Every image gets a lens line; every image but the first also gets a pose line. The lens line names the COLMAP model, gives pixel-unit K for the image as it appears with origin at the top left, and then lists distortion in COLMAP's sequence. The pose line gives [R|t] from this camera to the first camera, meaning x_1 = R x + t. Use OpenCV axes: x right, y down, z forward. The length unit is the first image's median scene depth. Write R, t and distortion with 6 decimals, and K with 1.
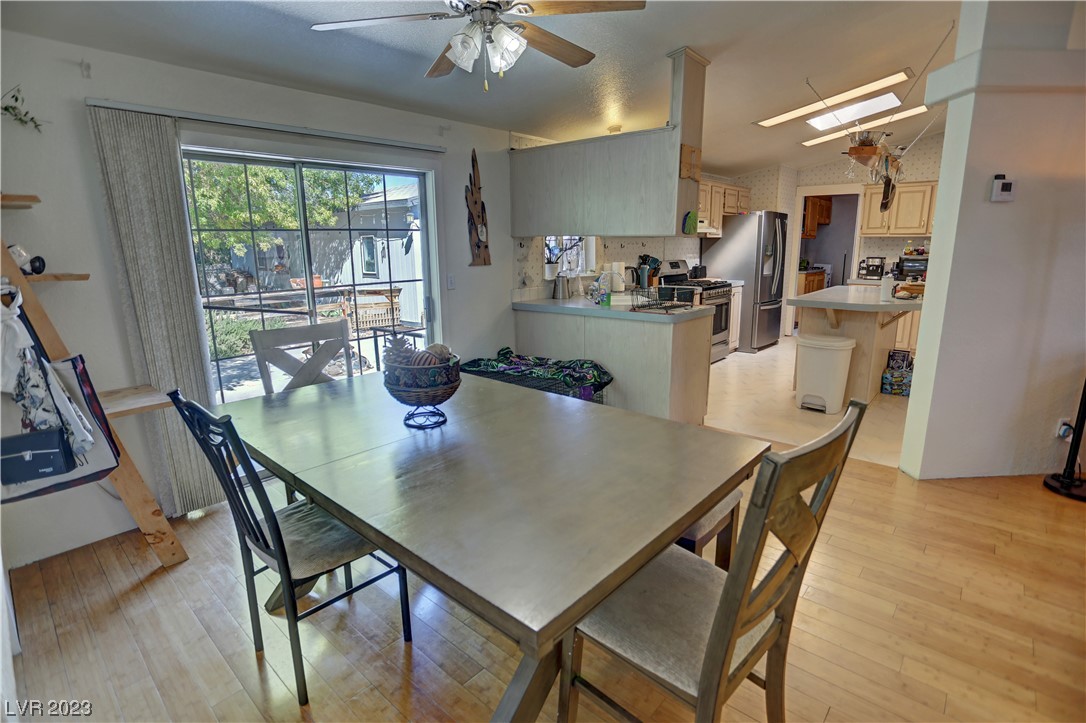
lens RADIAL K [[527.1, 0, 544.4], [0, 527.1, 362.6], [0, 0, 1]] dist [-0.036222, 0.001514]
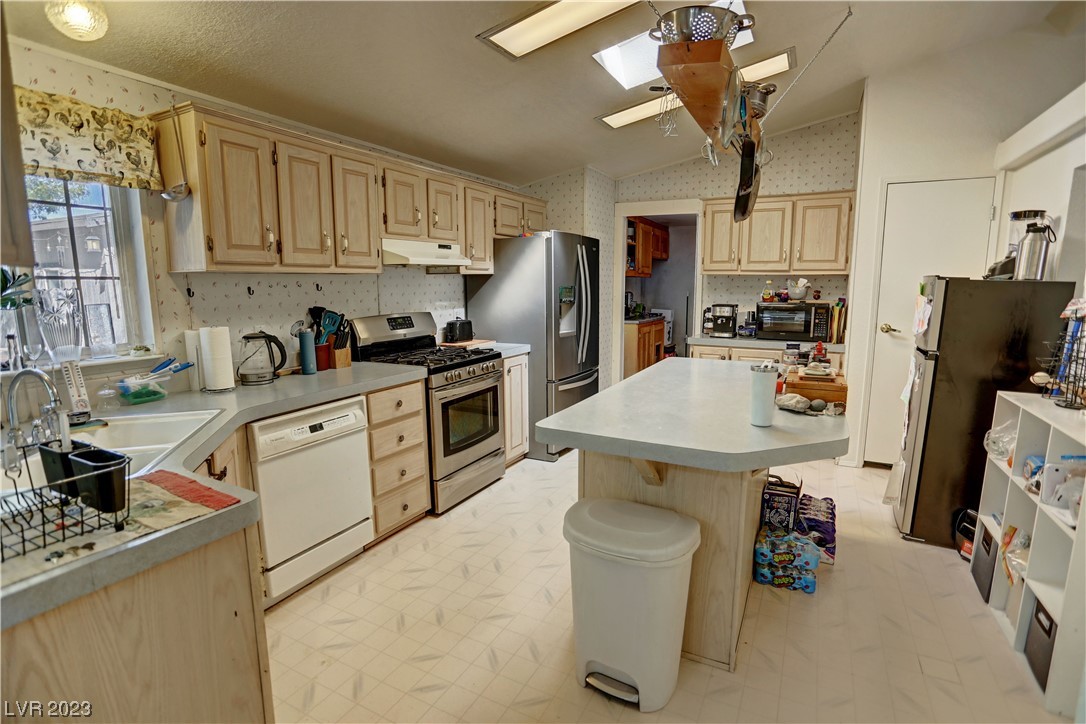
lens RADIAL K [[527.1, 0, 541.5], [0, 527.1, 366.1], [0, 0, 1]] dist [-0.036222, 0.001514]
pose [[0.972273, -0.028259, 0.232135, 0.248785], [0.042884, 0.997384, -0.058196, -0.094785], [-0.229883, 0.066537, 0.970941, 0.401036]]
